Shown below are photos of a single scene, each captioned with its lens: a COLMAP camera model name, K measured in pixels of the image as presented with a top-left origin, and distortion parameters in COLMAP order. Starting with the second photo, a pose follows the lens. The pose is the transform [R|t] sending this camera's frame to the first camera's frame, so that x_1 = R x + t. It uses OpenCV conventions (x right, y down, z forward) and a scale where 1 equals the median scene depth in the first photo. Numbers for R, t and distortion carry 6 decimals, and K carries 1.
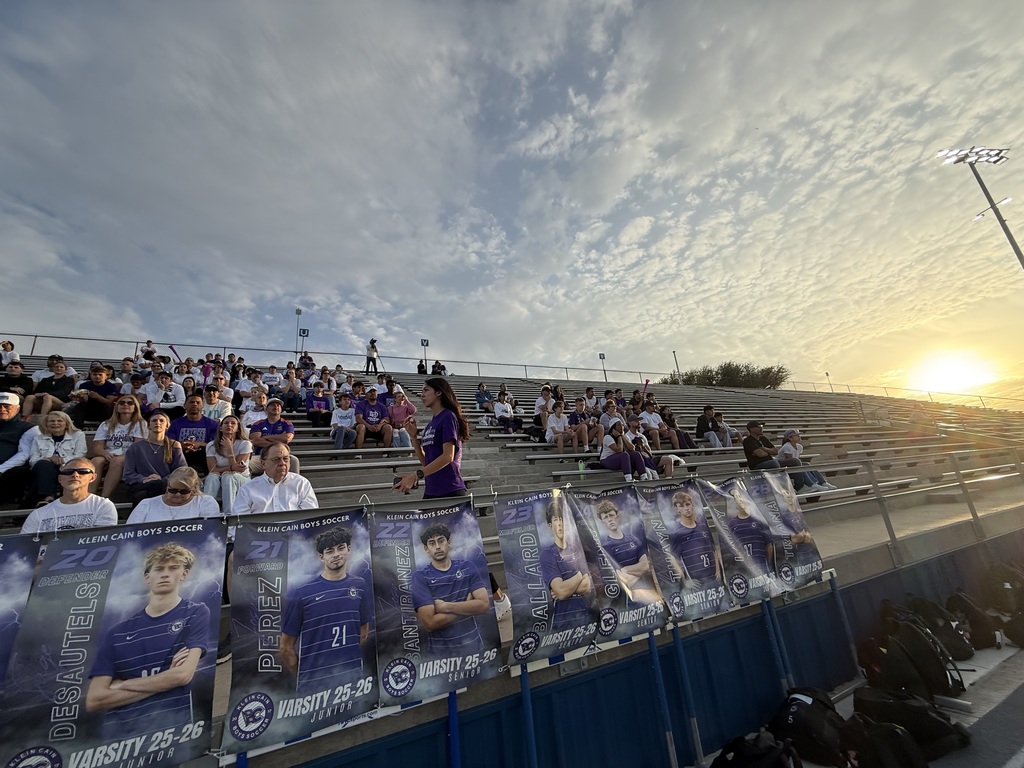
lens RADIAL K [[404.9, 0, 510.1], [0, 404.9, 383.4], [0, 0, 1]] dist [-0.001154, 0.000243]
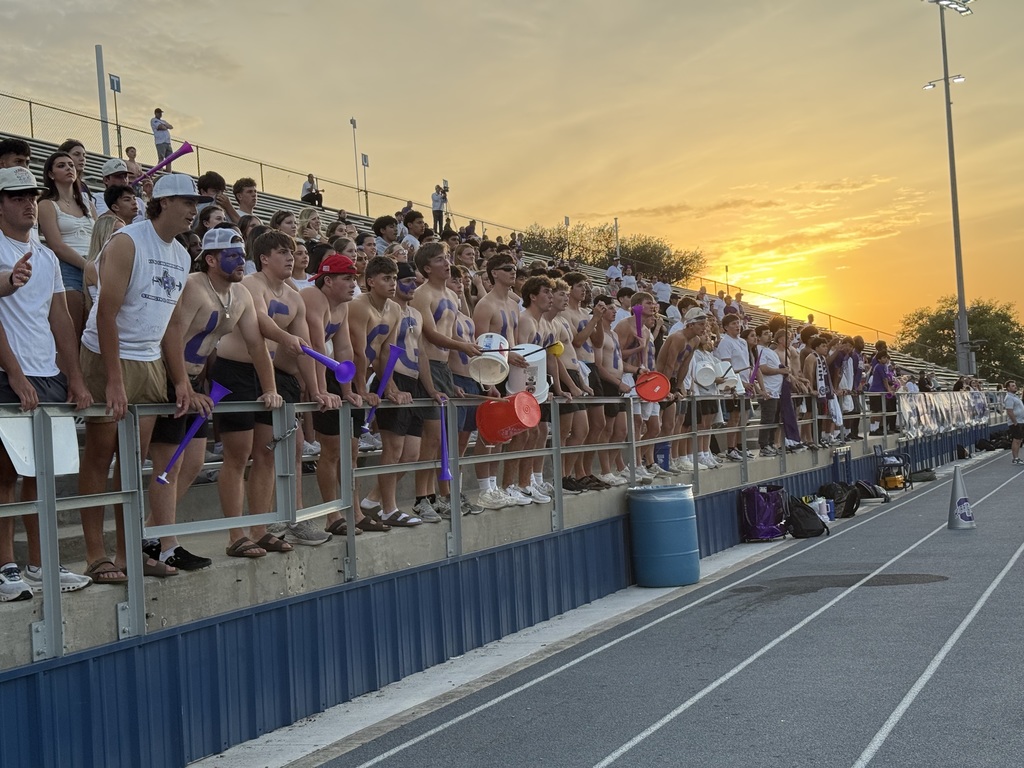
lens RADIAL K [[1411.9, 0, 512.0], [0, 1411.9, 384.0], [0, 0, 1]] dist [0.178259, -0.332747]
pose [[0.743688, 0.076091, 0.664182, -1.068766], [-0.211873, 0.969113, 0.126210, -0.065940], [-0.634064, -0.234583, 0.736840, -0.543650]]
